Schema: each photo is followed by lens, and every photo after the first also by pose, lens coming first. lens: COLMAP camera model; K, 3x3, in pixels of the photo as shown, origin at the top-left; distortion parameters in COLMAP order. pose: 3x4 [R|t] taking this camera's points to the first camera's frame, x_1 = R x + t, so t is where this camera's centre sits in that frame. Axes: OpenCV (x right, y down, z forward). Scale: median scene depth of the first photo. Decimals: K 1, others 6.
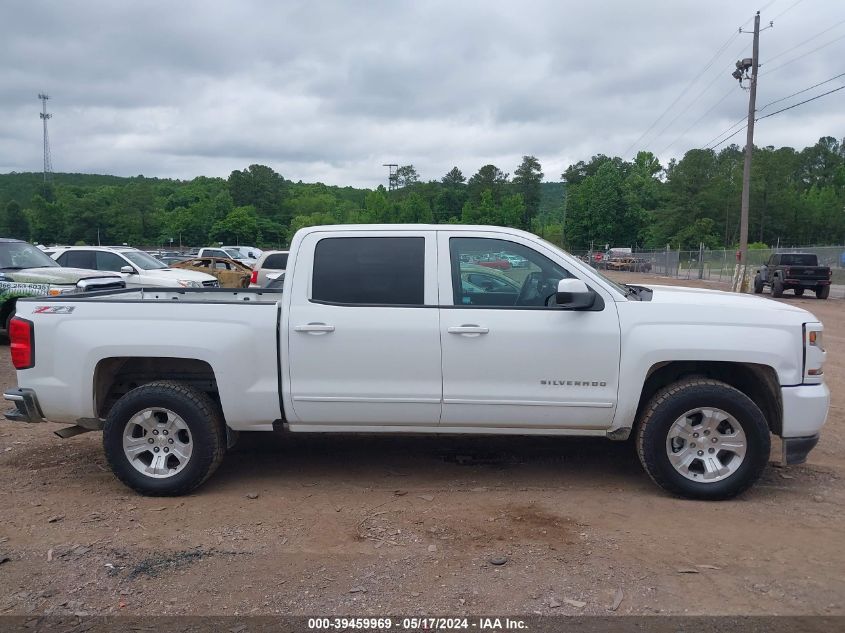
lens RADIAL K [[687.8, 0, 425.3], [0, 687.8, 314.0], [0, 0, 1]] dist [0.022599, -0.044481]
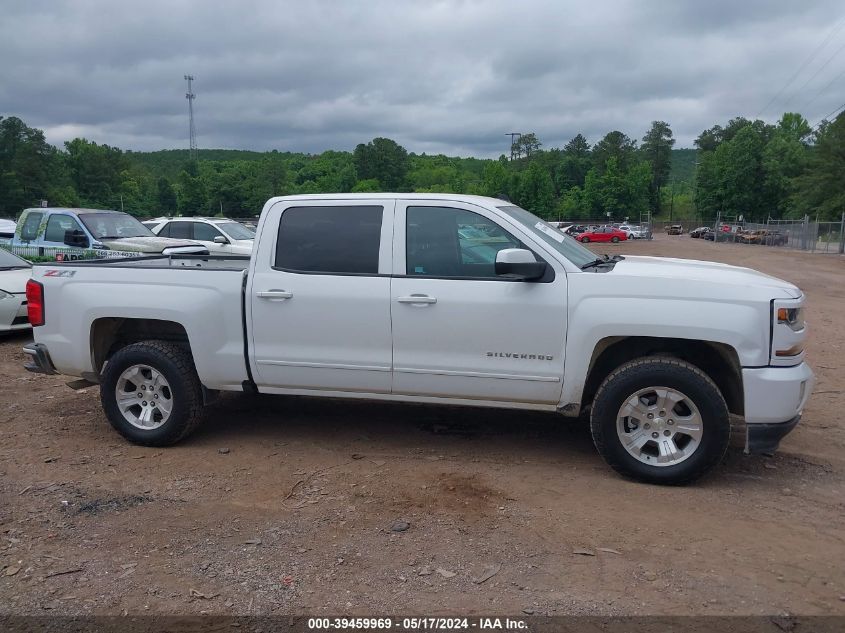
lens RADIAL K [[687.8, 0, 421.8], [0, 687.8, 319.0], [0, 0, 1]] dist [0.022599, -0.044481]
pose [[0.981960, 0.025968, -0.187297, 0.244857], [-0.017042, 0.998648, 0.049110, 0.002558], [0.188319, -0.045032, 0.981075, 0.020366]]
